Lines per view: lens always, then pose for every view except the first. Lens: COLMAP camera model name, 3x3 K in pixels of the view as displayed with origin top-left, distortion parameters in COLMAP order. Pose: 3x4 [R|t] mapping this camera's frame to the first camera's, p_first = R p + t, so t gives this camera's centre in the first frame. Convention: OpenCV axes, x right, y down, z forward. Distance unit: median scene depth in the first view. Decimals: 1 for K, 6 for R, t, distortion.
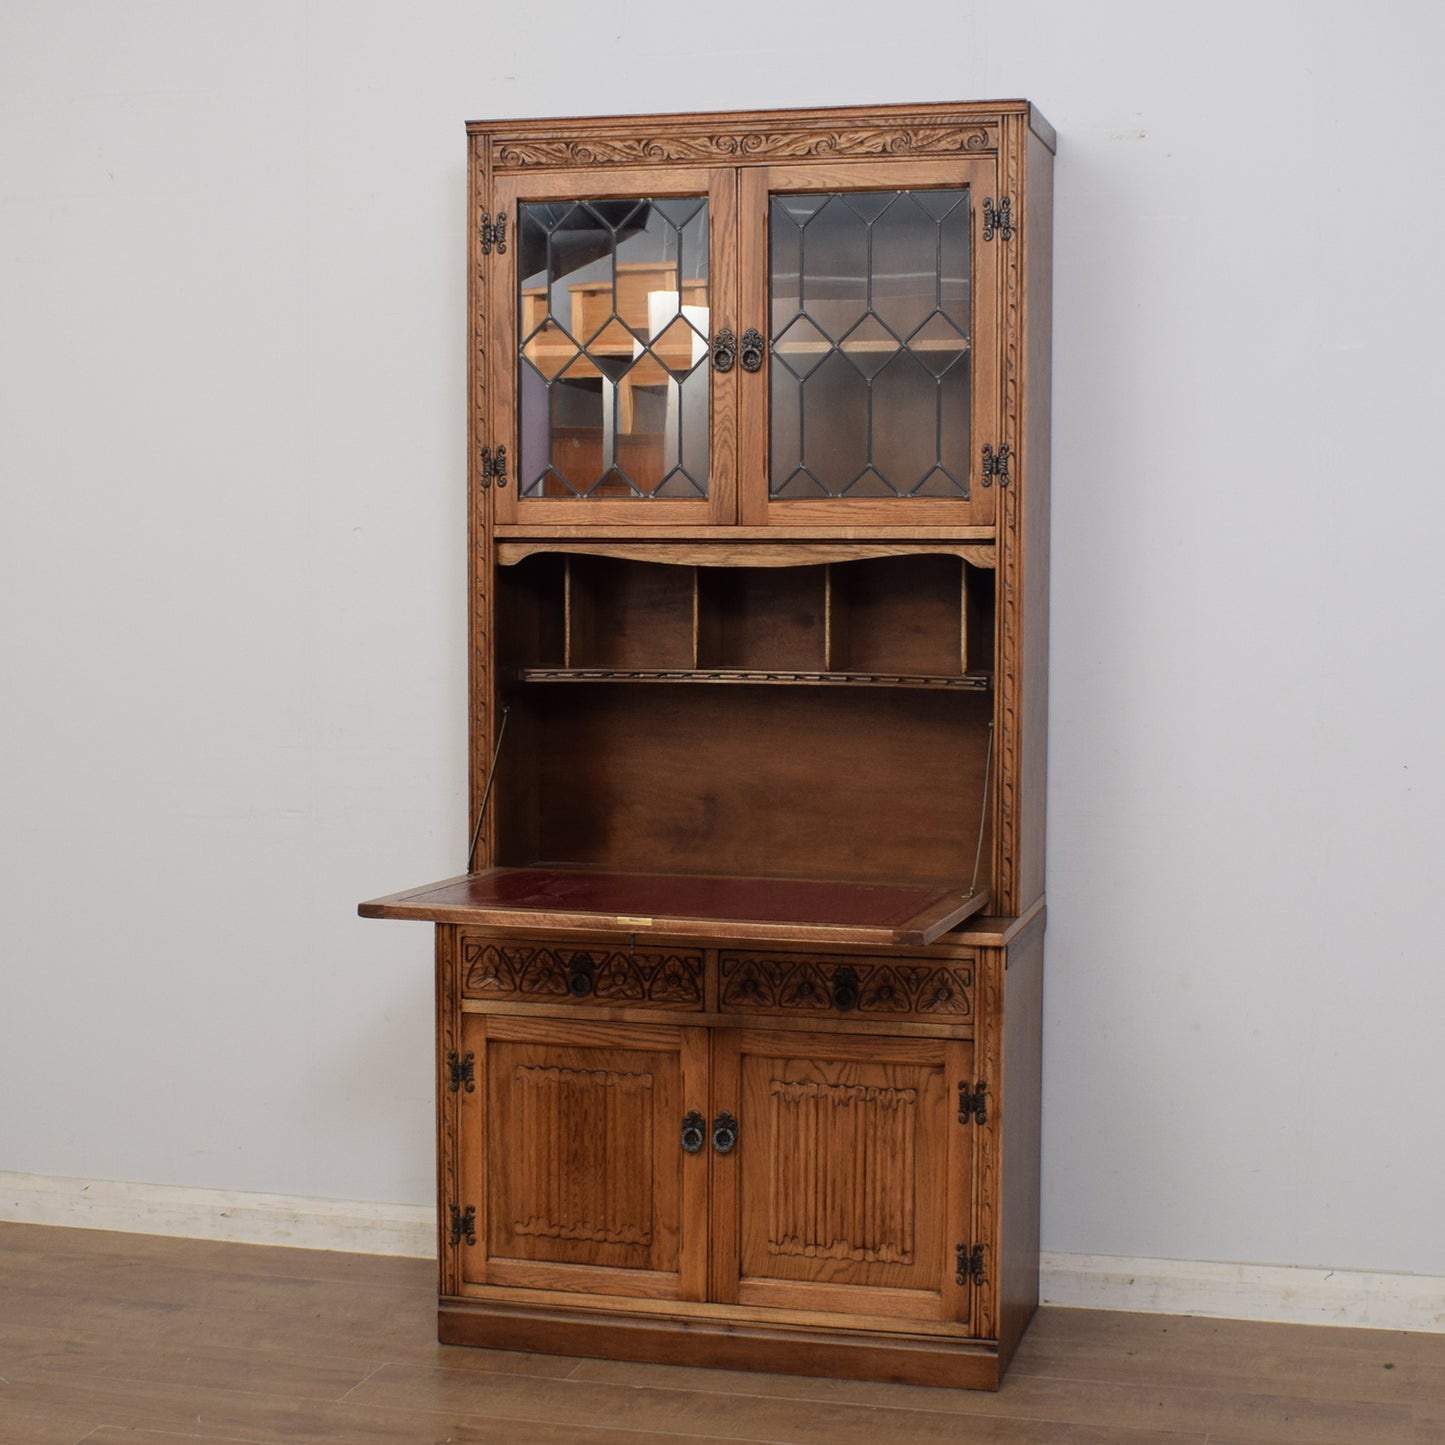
lens RADIAL K [[2492.7, 0, 792.9], [0, 2492.7, 703.5], [0, 0, 1]] dist [-0.106835, 0.000000]
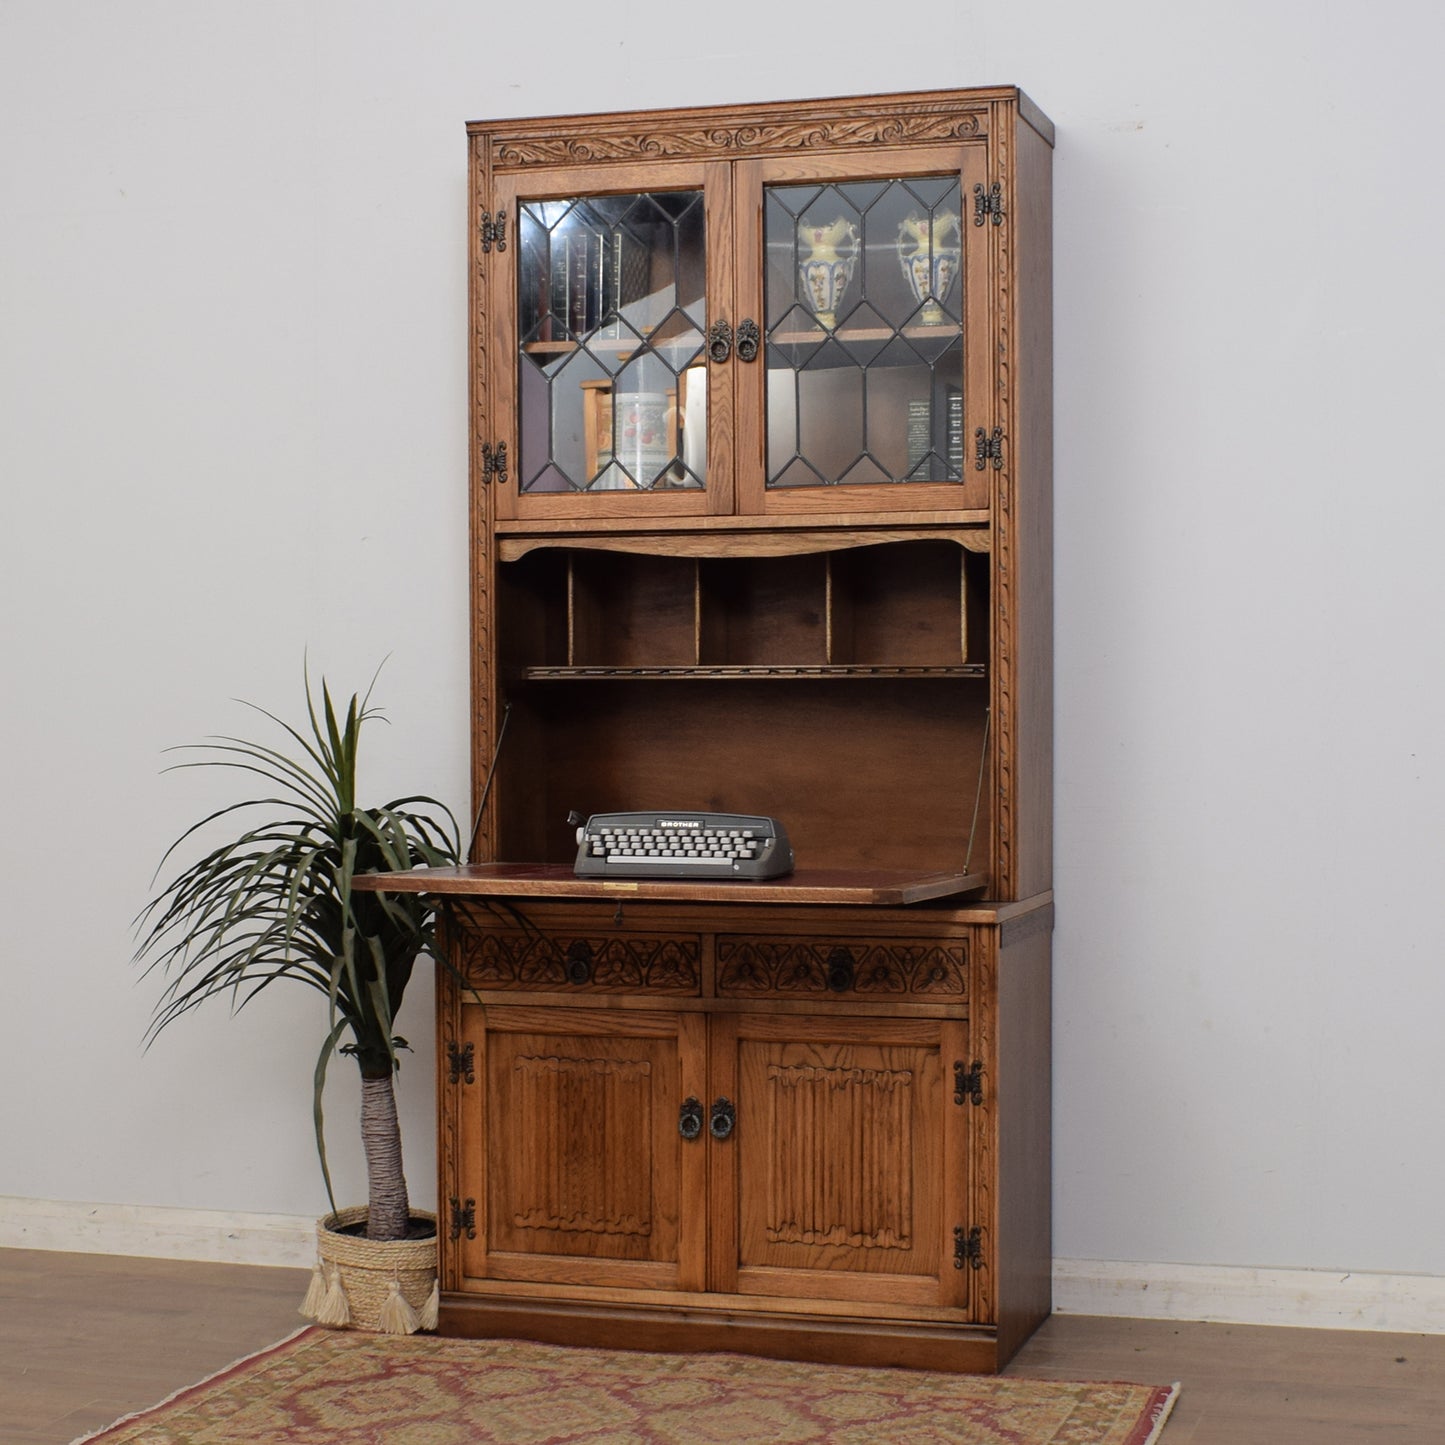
lens RADIAL K [[2710.2, 0, 811.0], [0, 2710.2, 790.3], [0, 0, 1]] dist [-0.109425, 0.000000]
pose [[0.999372, -0.006633, -0.034798, 0.045972], [0.005583, 0.999528, -0.030195, 0.072982], [0.034982, 0.029982, 0.998938, -0.084896]]
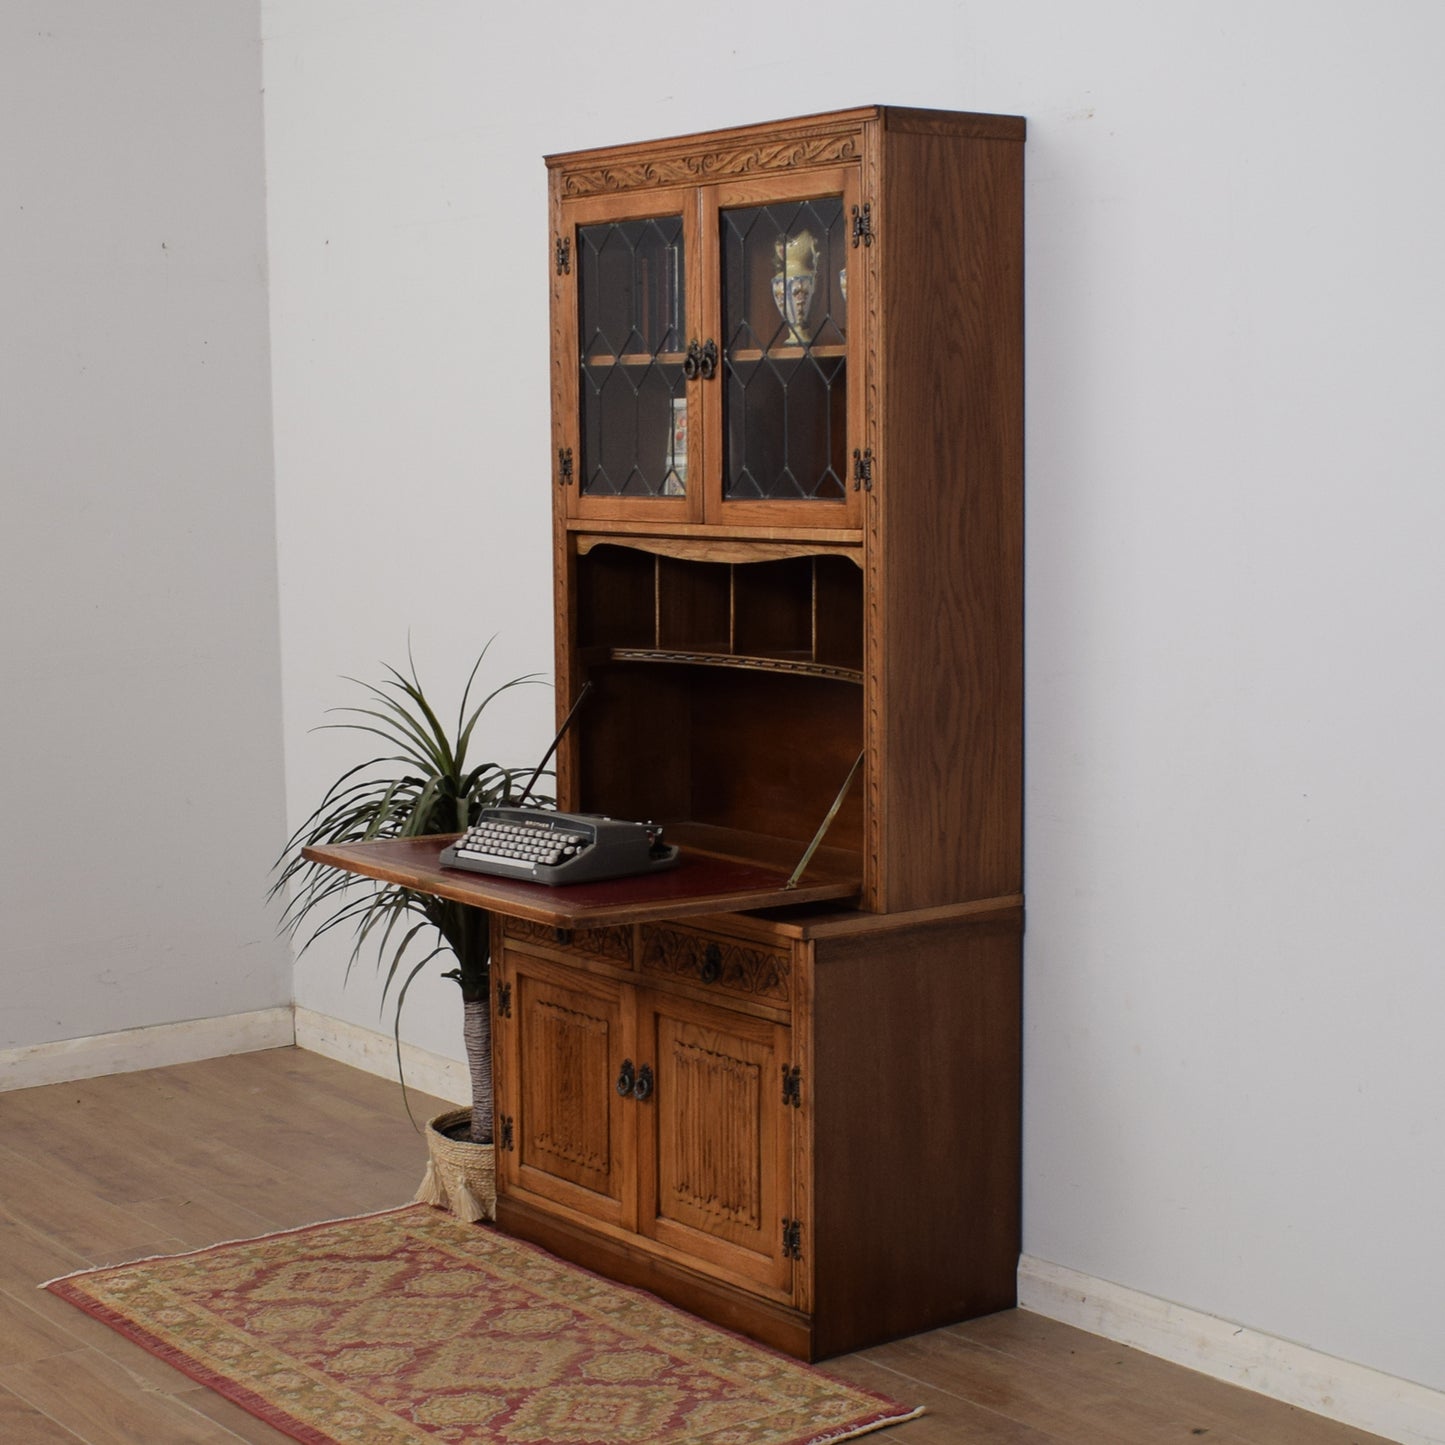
lens RADIAL K [[2710.2, 0, 694.3], [0, 2710.2, 766.6], [0, 0, 1]] dist [-0.109425, 0.000000]
pose [[0.774628, 0.067932, -0.628758, 0.718592], [-0.027490, 0.996891, 0.073838, -0.053825], [0.631819, -0.039912, 0.774088, 0.095041]]
